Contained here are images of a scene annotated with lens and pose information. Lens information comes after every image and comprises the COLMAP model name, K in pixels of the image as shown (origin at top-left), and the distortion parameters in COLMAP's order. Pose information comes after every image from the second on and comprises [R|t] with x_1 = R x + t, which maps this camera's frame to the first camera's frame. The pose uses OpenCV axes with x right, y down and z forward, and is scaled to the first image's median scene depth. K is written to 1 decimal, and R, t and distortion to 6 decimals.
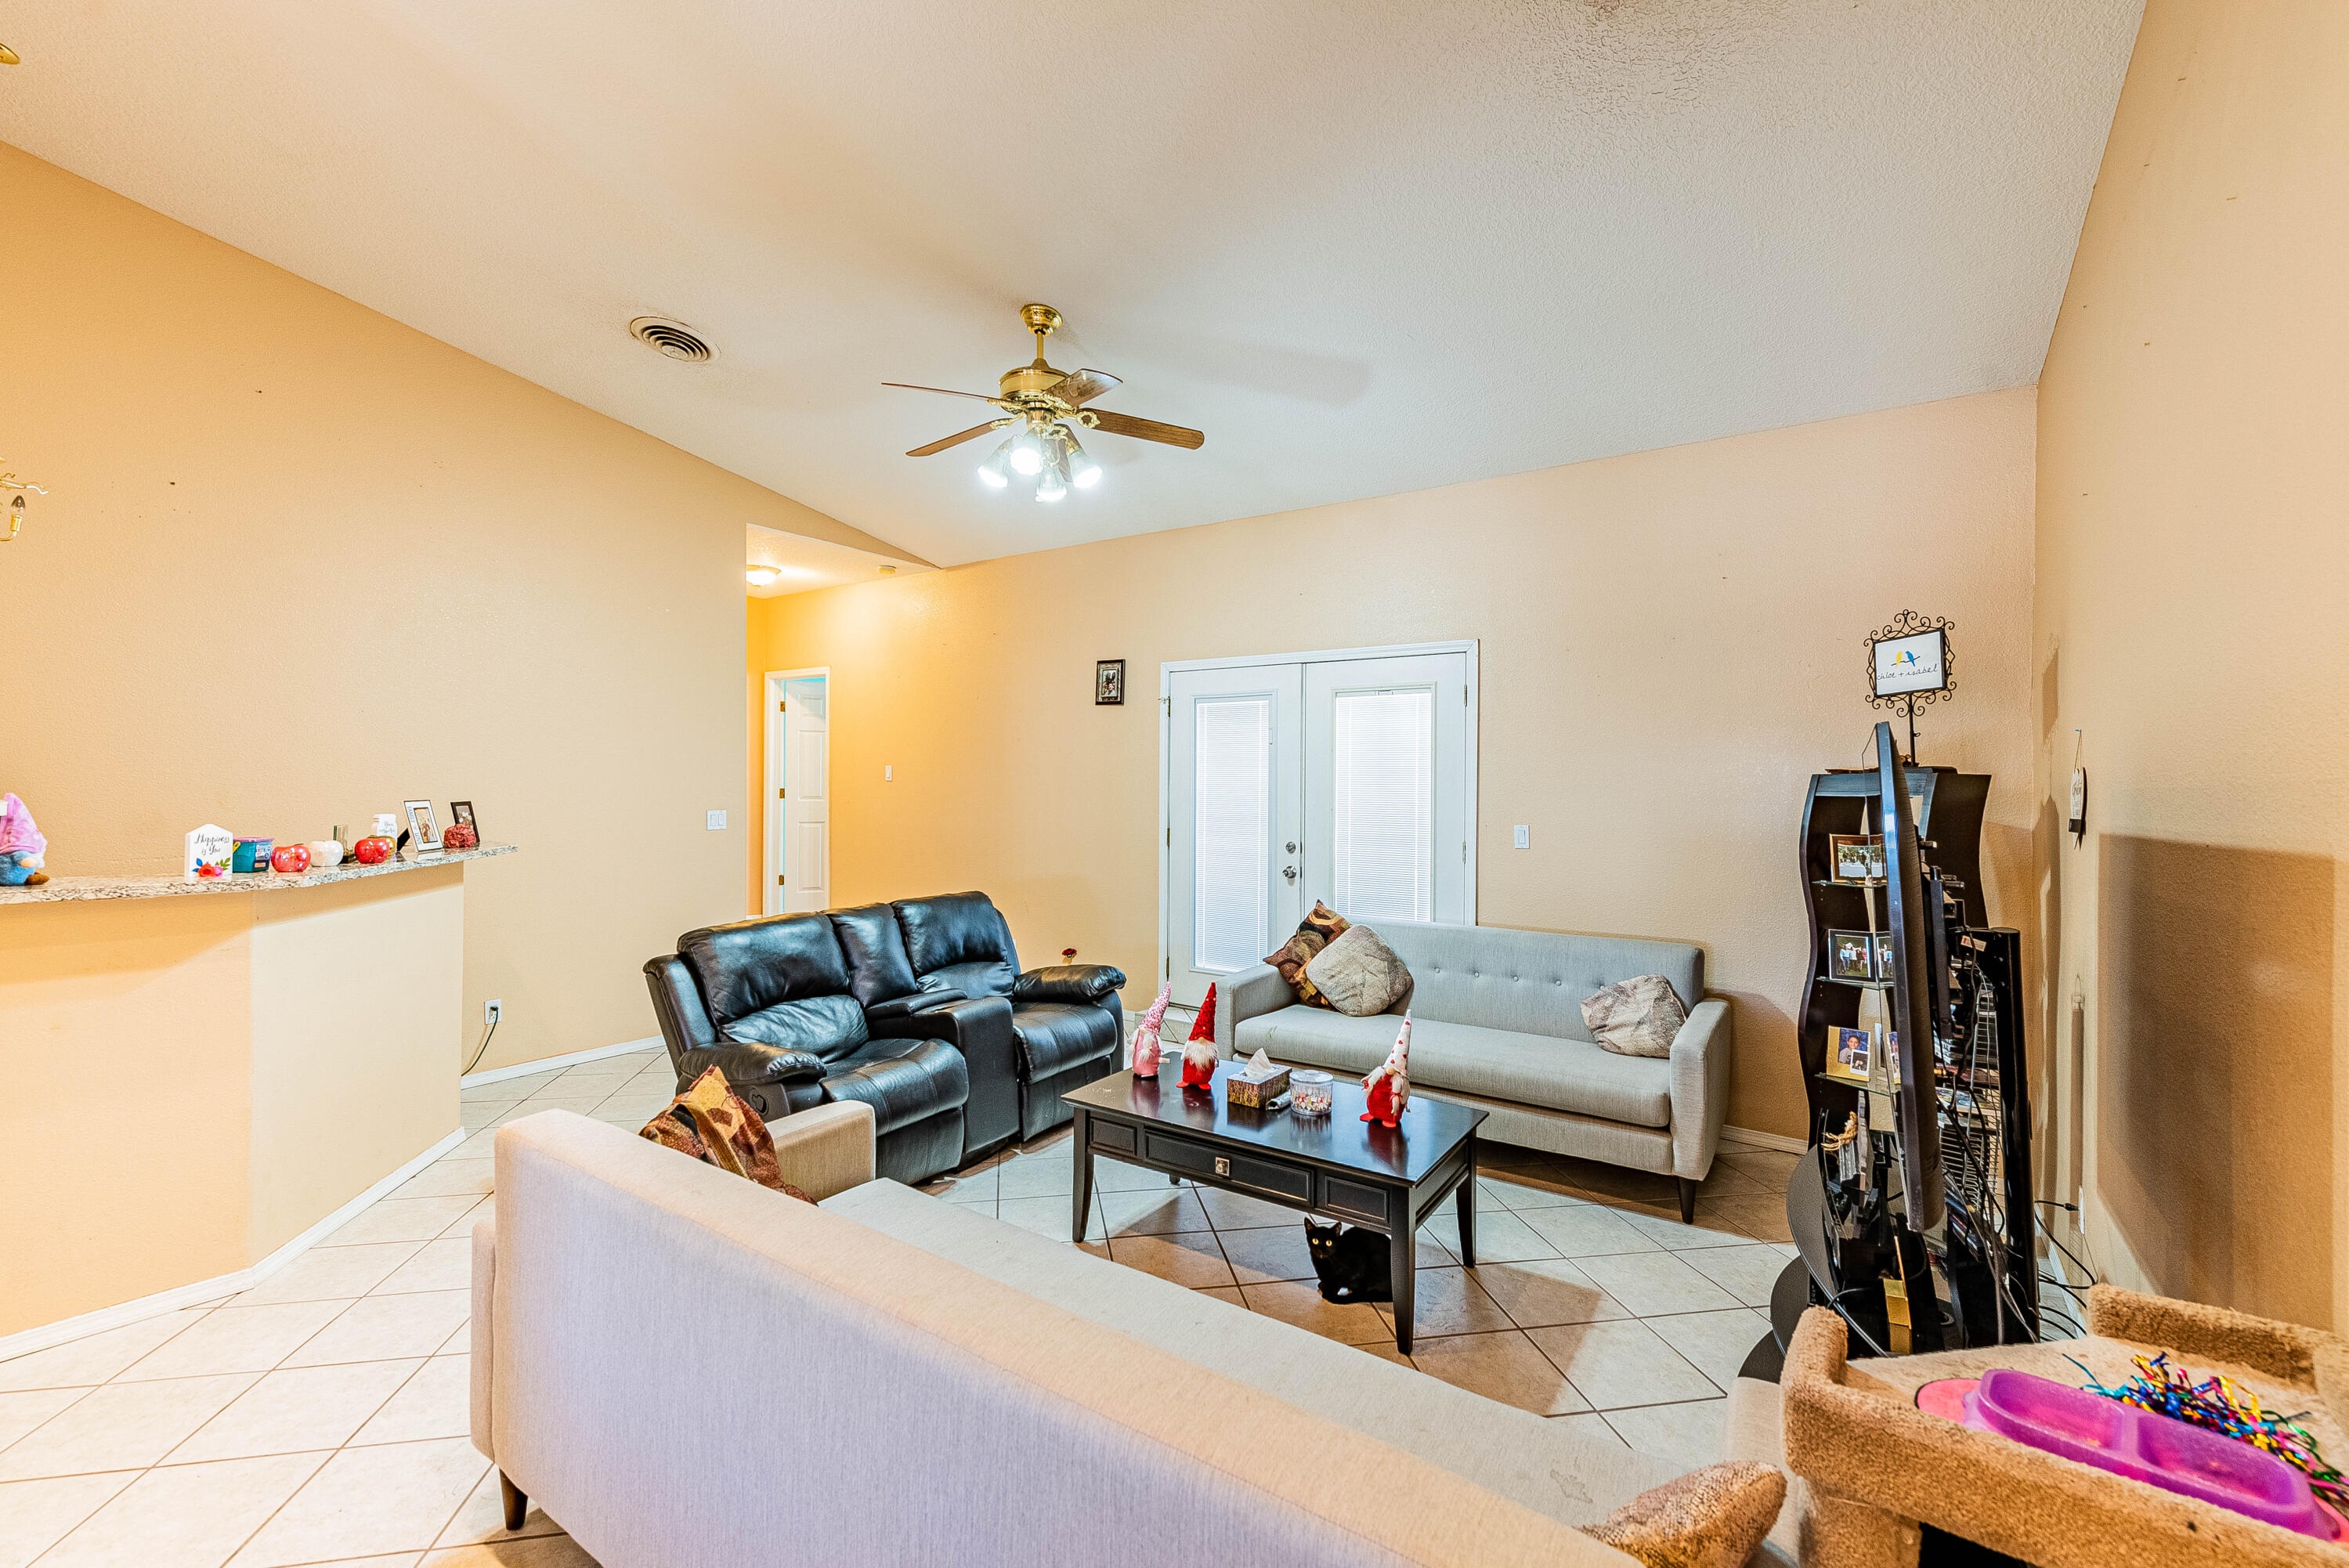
lens RADIAL K [[965.5, 0, 1178.8], [0, 965.5, 734.0], [0, 0, 1]] dist [0.008029, -0.000560]
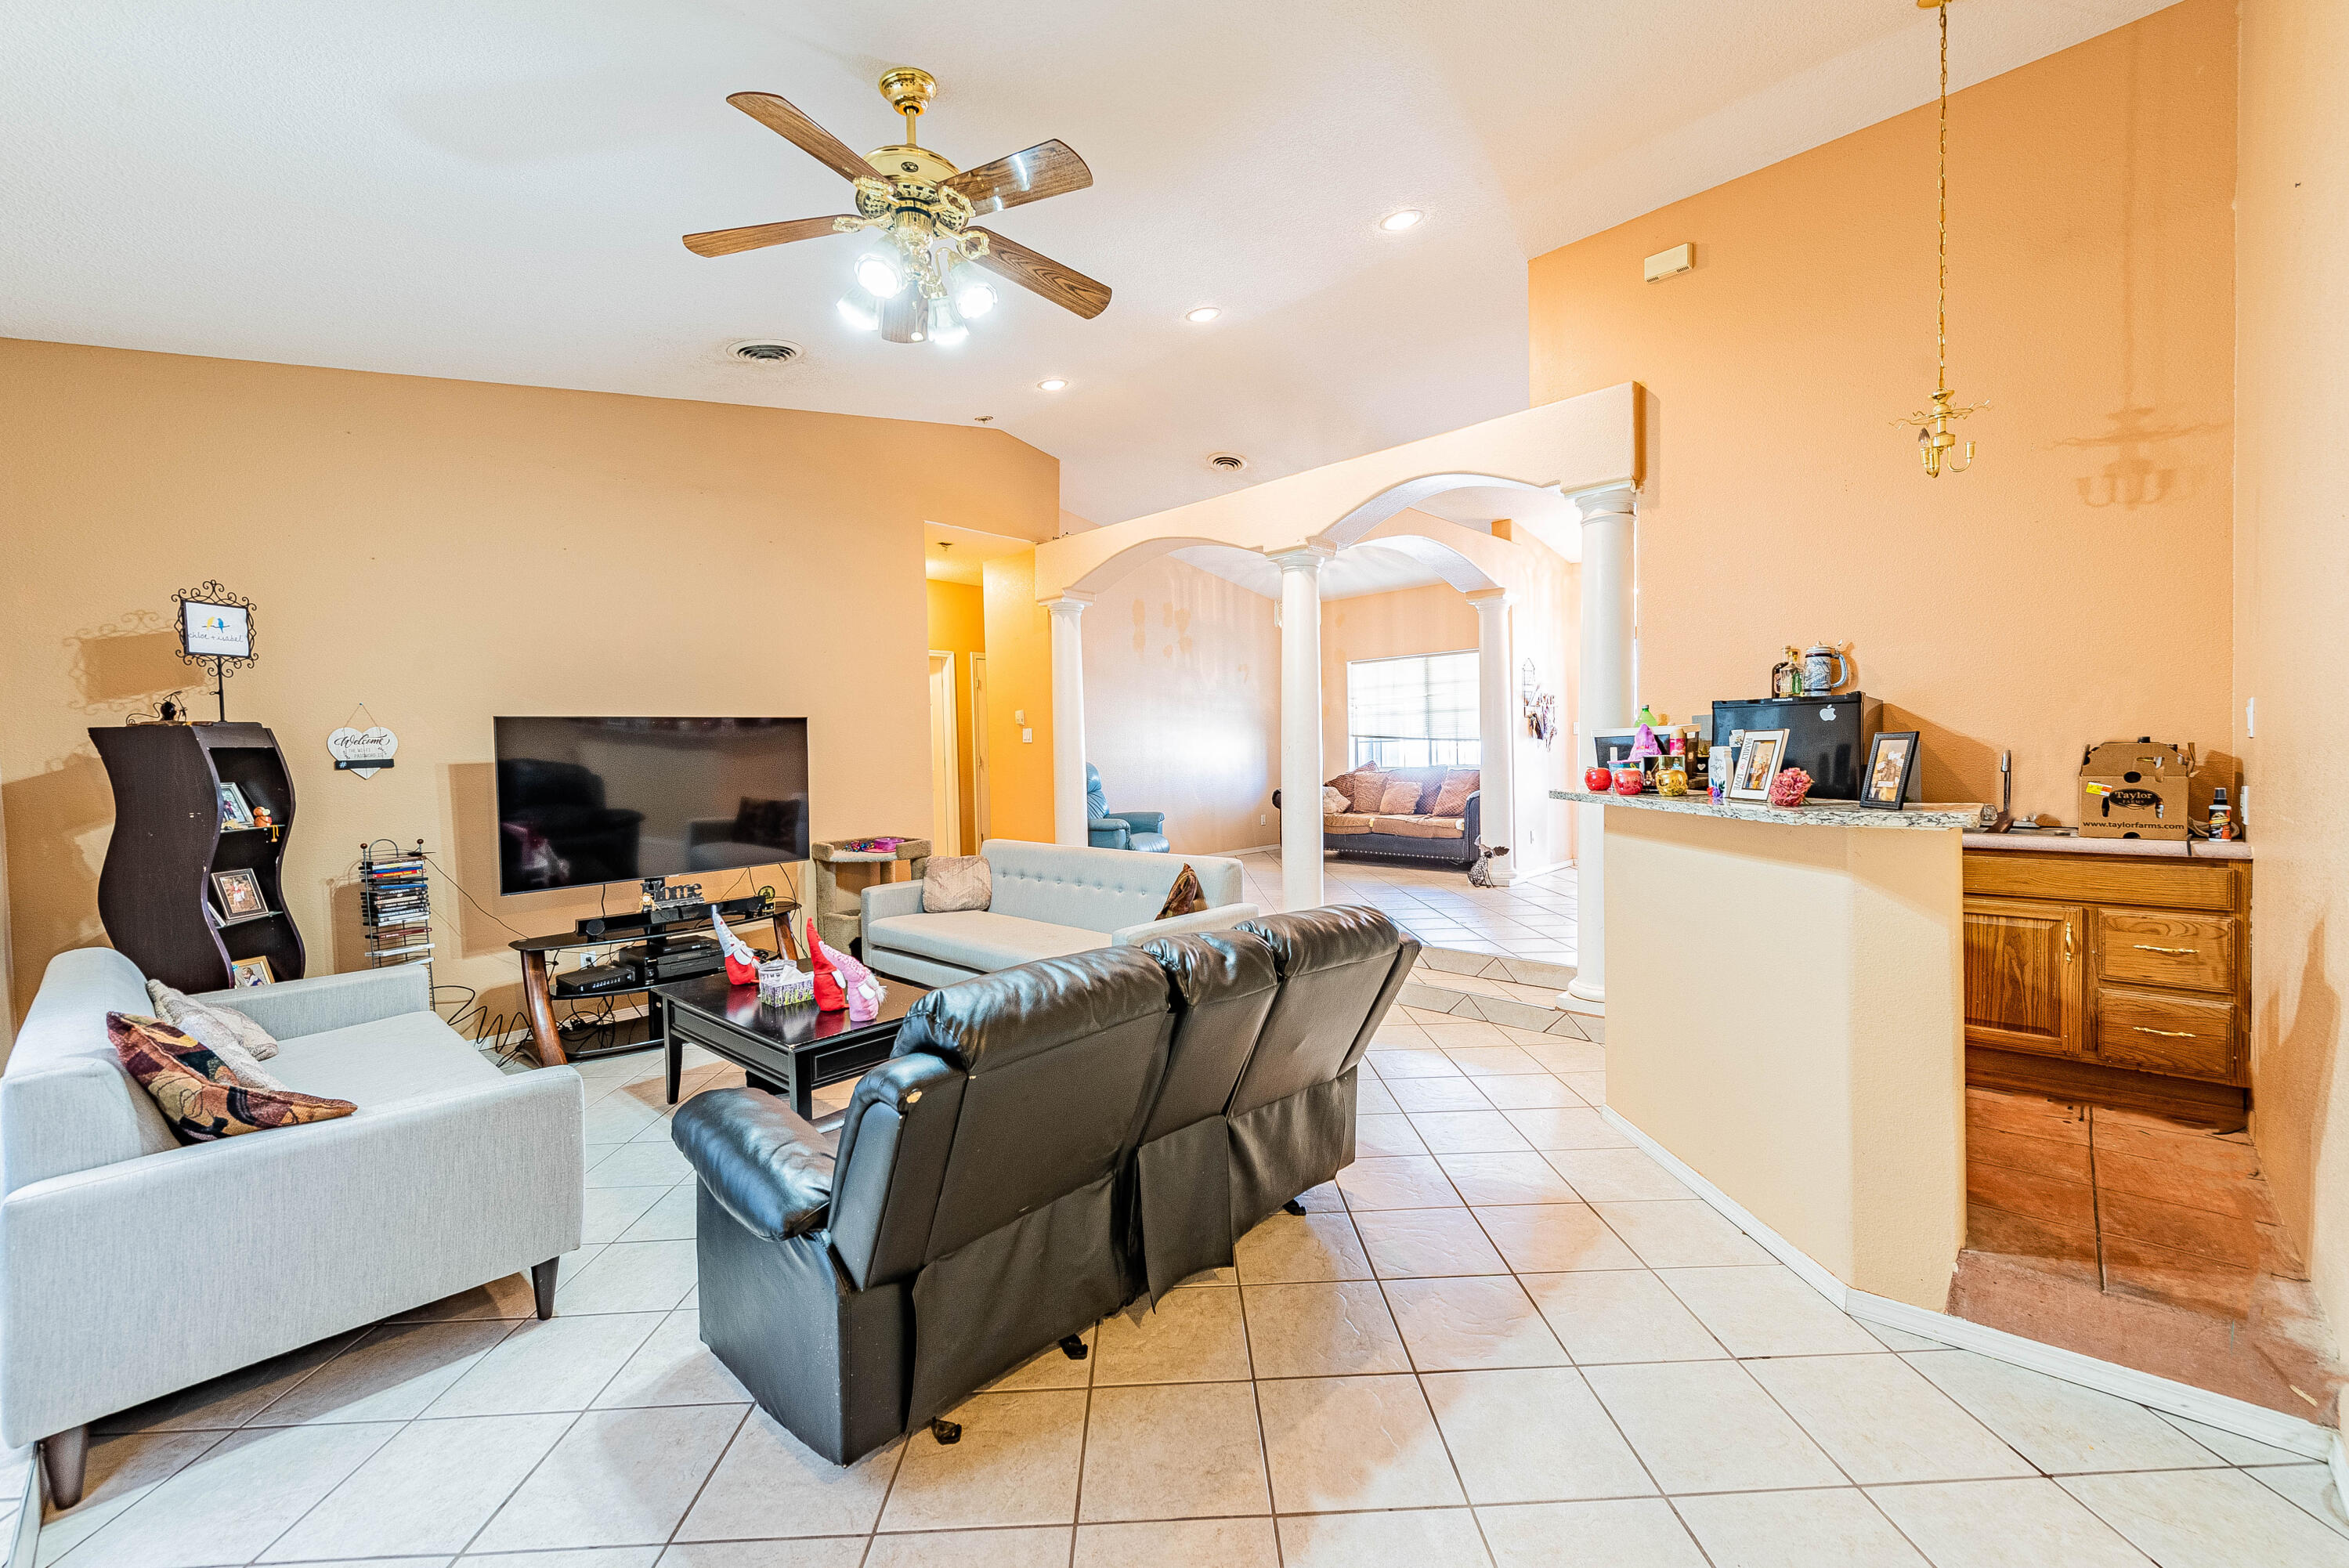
lens RADIAL K [[928.3, 0, 1179.6], [0, 928.3, 750.6], [0, 0, 1]] dist [0.014683, -0.006781]
pose [[-0.986515, 0.013725, 0.163093, -0.451219], [0.007016, 0.999108, -0.041641, 0.105761], [-0.163519, -0.039935, -0.985732, 1.672009]]
